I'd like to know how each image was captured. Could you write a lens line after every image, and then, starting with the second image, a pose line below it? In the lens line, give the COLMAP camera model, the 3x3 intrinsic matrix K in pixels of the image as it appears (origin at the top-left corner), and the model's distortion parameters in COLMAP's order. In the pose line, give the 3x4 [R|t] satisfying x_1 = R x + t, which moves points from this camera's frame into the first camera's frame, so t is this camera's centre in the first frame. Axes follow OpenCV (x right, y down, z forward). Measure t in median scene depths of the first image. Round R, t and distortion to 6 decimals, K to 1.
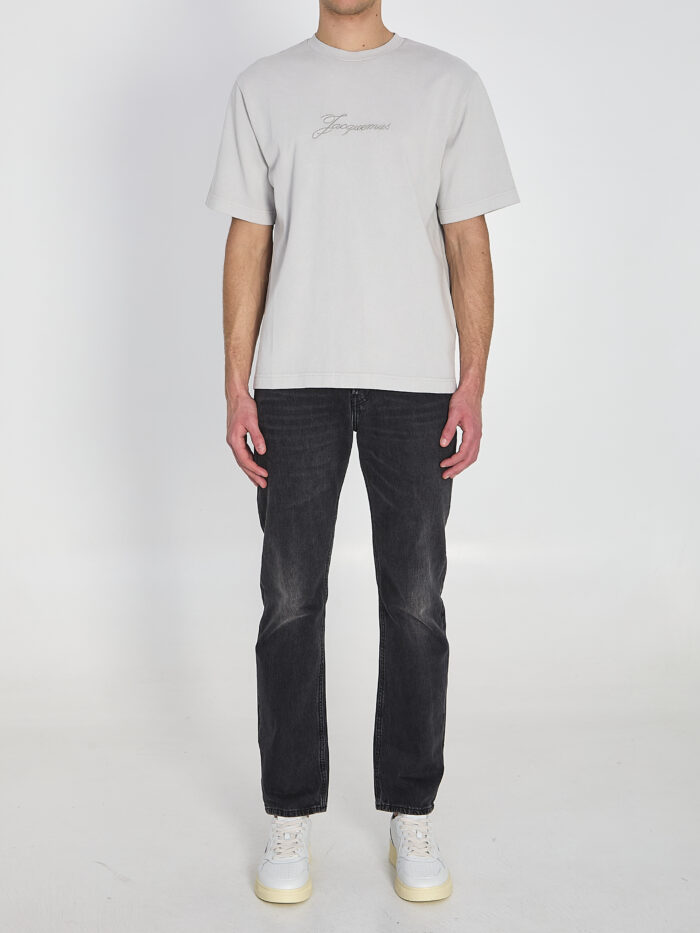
lens RADIAL K [[1206.1, 0, 350.0], [0, 1206.1, 466.5], [0, 0, 1]] dist [0.008747, -0.013930]
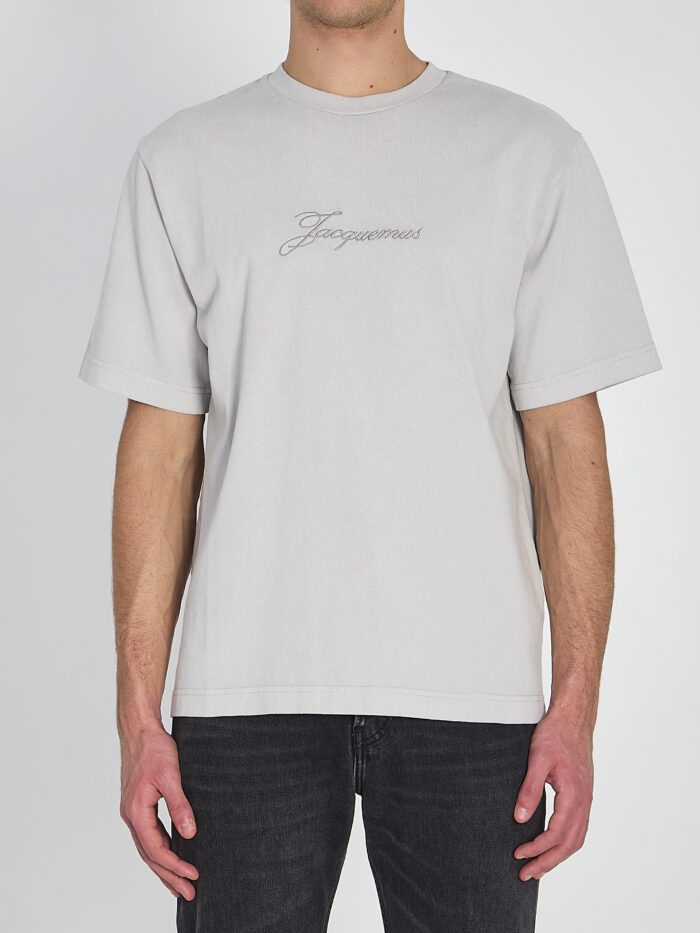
lens RADIAL K [[1830.6, 0, 350.0], [0, 1830.6, 466.5], [0, 0, 1]] dist [0.030006, 0.260618]
pose [[0.999964, -0.006544, 0.005332, -0.003563], [0.007447, 0.981301, -0.192334, -0.017486], [-0.003974, 0.192367, 0.981315, 0.187492]]
